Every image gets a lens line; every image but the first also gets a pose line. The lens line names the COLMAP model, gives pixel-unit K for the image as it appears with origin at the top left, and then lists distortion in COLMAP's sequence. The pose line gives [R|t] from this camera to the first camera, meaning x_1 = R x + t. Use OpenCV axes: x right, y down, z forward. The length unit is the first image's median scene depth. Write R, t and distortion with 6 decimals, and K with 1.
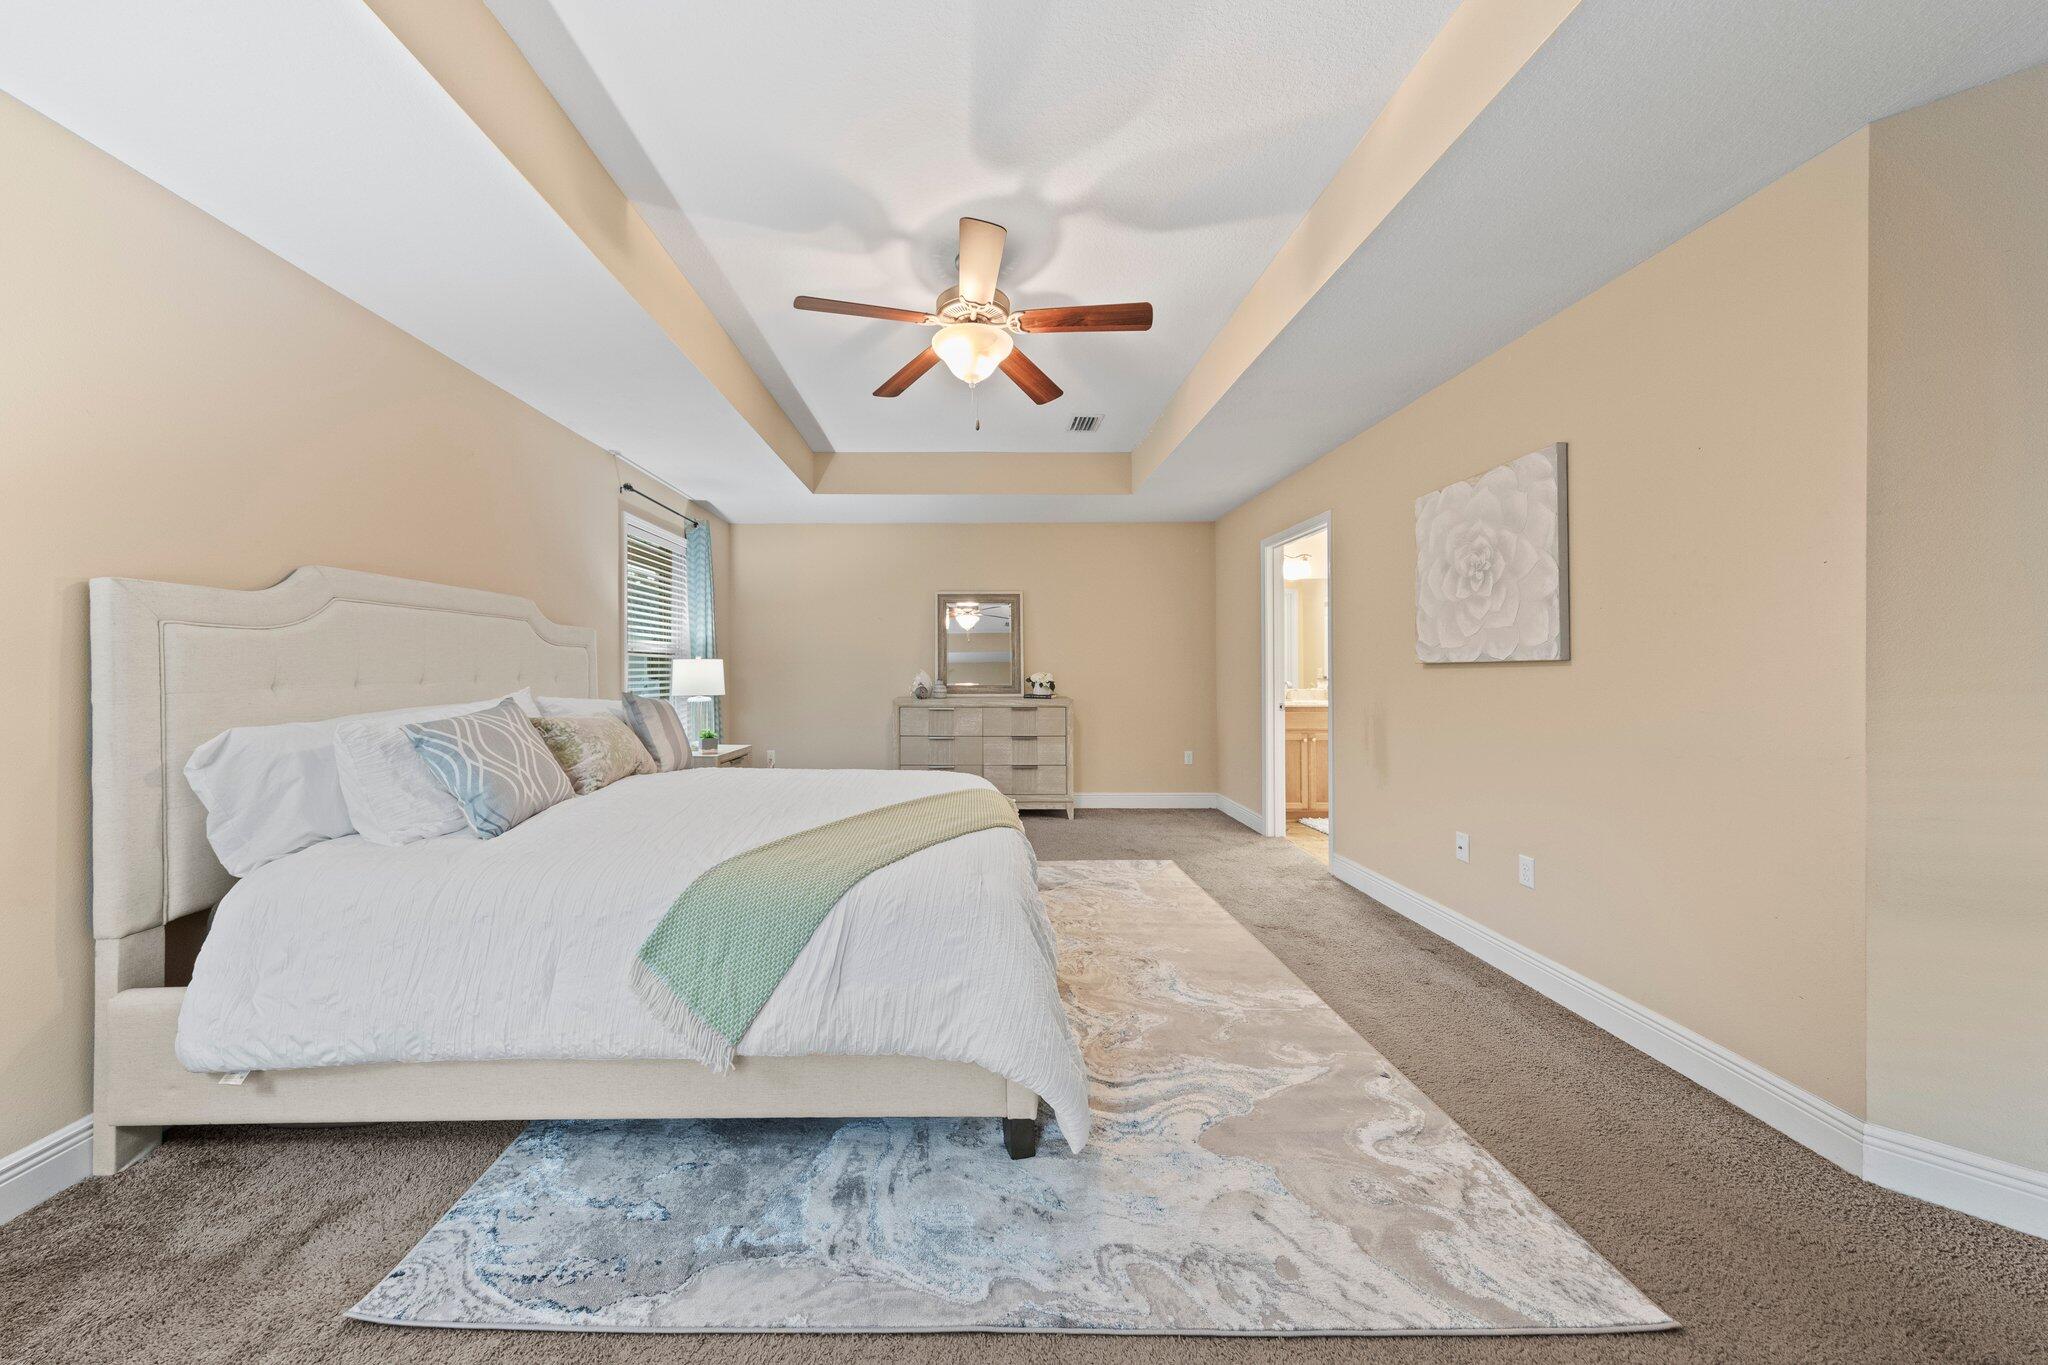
lens RADIAL K [[701.0, 0, 1027.0], [0, 701.0, 672.5], [0, 0, 1]] dist [0.002530, -0.000399]
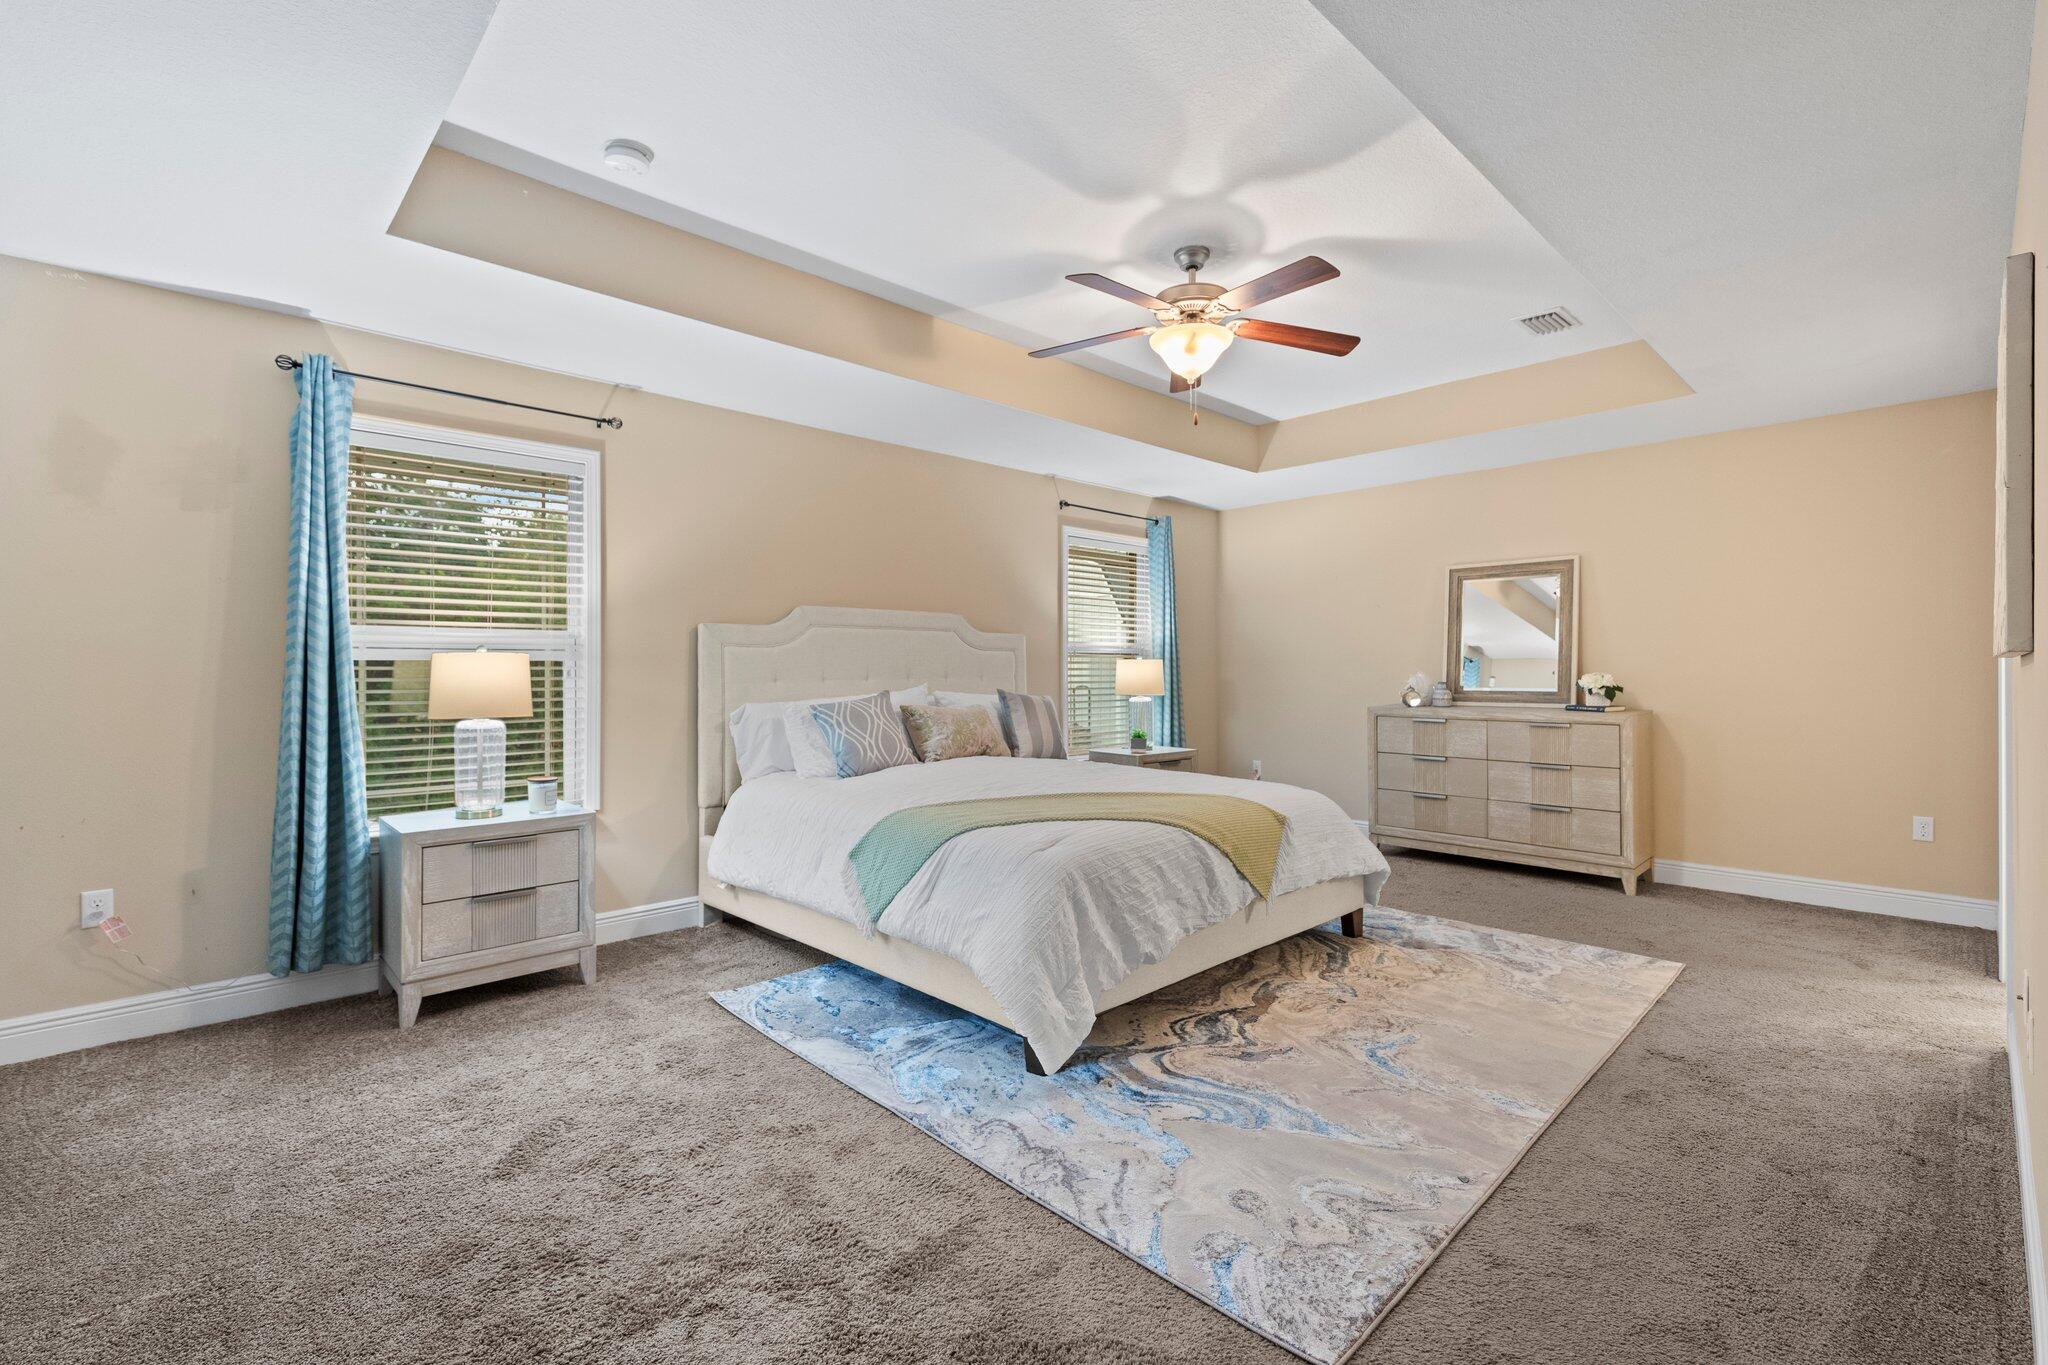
lens RADIAL K [[951.6, 0, 1025.7], [0, 951.6, 679.4], [0, 0, 1]] dist [0.006863, 0.000058]
pose [[0.674470, 0.006984, -0.738269, 0.685087], [-0.001917, 0.999968, 0.007709, -0.001130], [0.738300, -0.003784, 0.674462, -0.067793]]
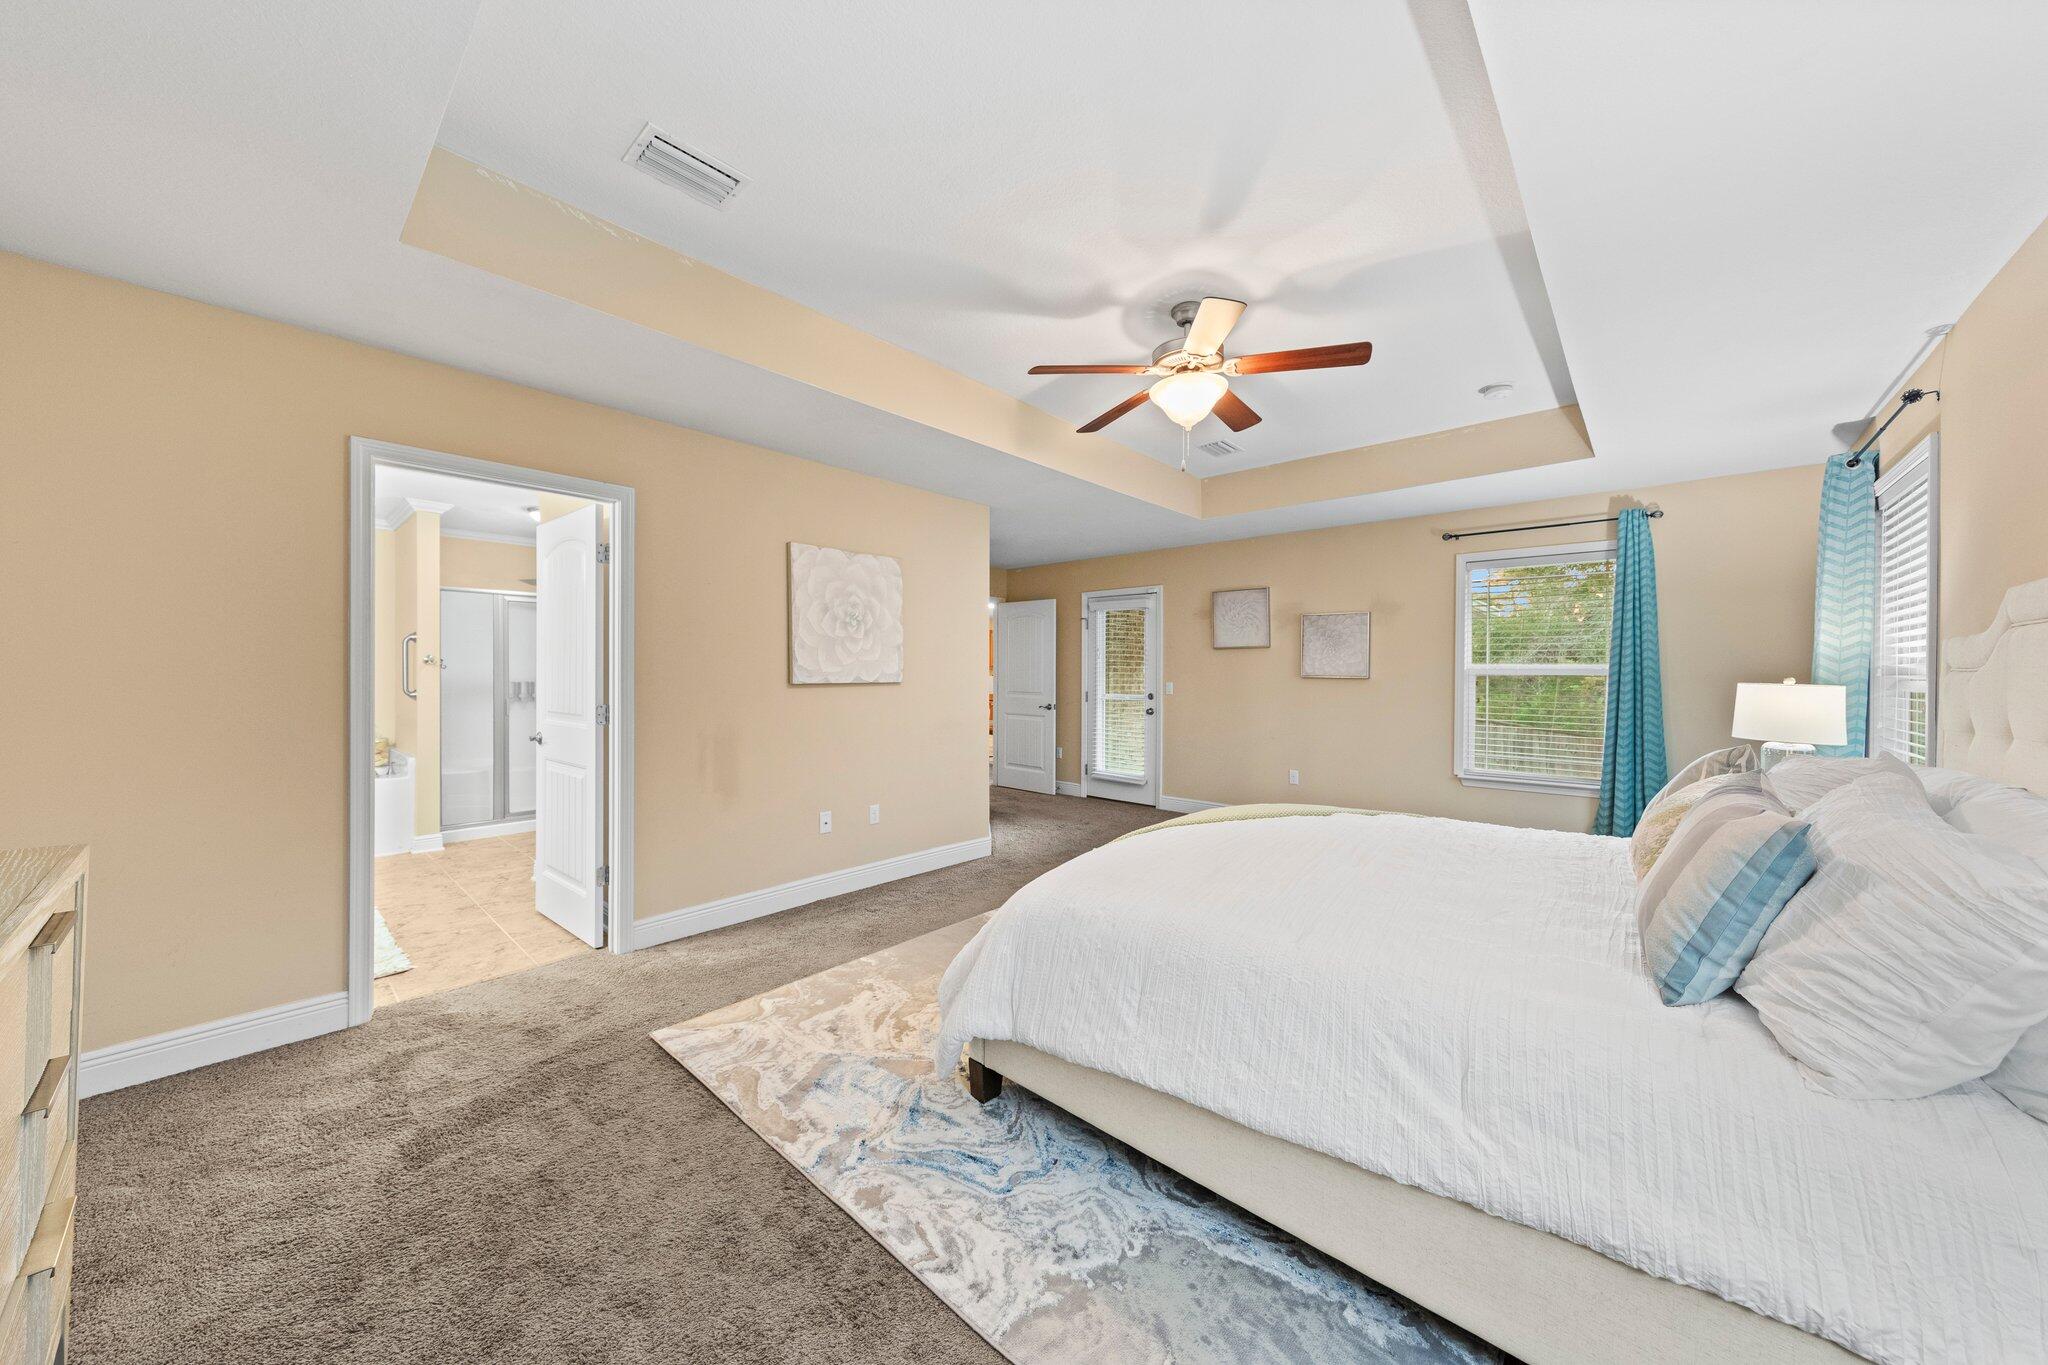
lens RADIAL K [[701.0, 0, 1014.0], [0, 701.0, 674.7], [0, 0, 1]] dist [0.002530, -0.000399]
pose [[-0.712608, -0.000331, 0.701562, -0.599459], [-0.000924, 0.999999, -0.000466, -0.032280], [-0.701562, -0.000980, -0.712608, 1.812274]]
